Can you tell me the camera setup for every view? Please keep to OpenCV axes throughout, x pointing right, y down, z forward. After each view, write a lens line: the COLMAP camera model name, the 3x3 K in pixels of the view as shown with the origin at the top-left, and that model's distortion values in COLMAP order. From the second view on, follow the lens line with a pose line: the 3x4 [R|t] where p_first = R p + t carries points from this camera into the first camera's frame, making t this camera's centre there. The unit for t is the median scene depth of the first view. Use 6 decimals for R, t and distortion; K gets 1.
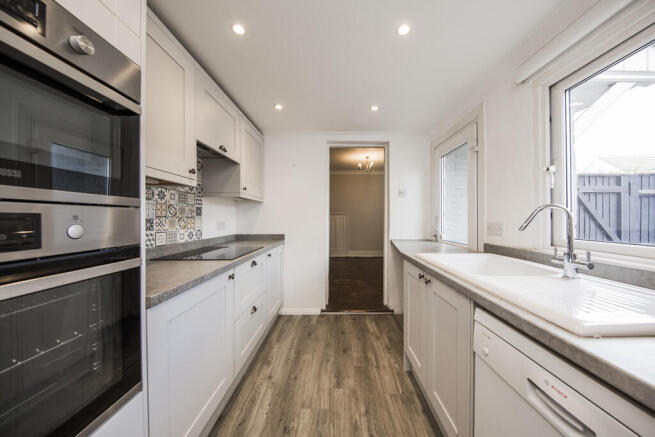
lens RADIAL K [[214.4, 0, 340.6], [0, 214.4, 217.0], [0, 0, 1]] dist [0.000136, 0.000006]
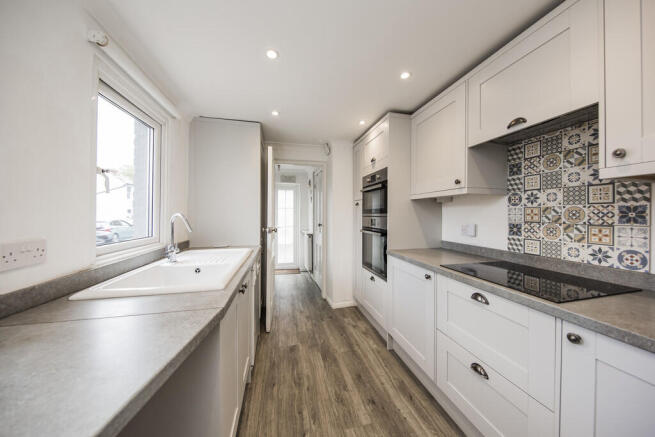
lens RADIAL K [[214.4, 0, 328.6], [0, 214.4, 215.1], [0, 0, 1]] dist [0.000136, 0.000006]
pose [[-0.978222, -0.000493, -0.207559, 0.180028], [-0.000608, 1.000000, 0.000487, -0.030432], [0.207559, 0.000603, -0.978222, 1.654894]]
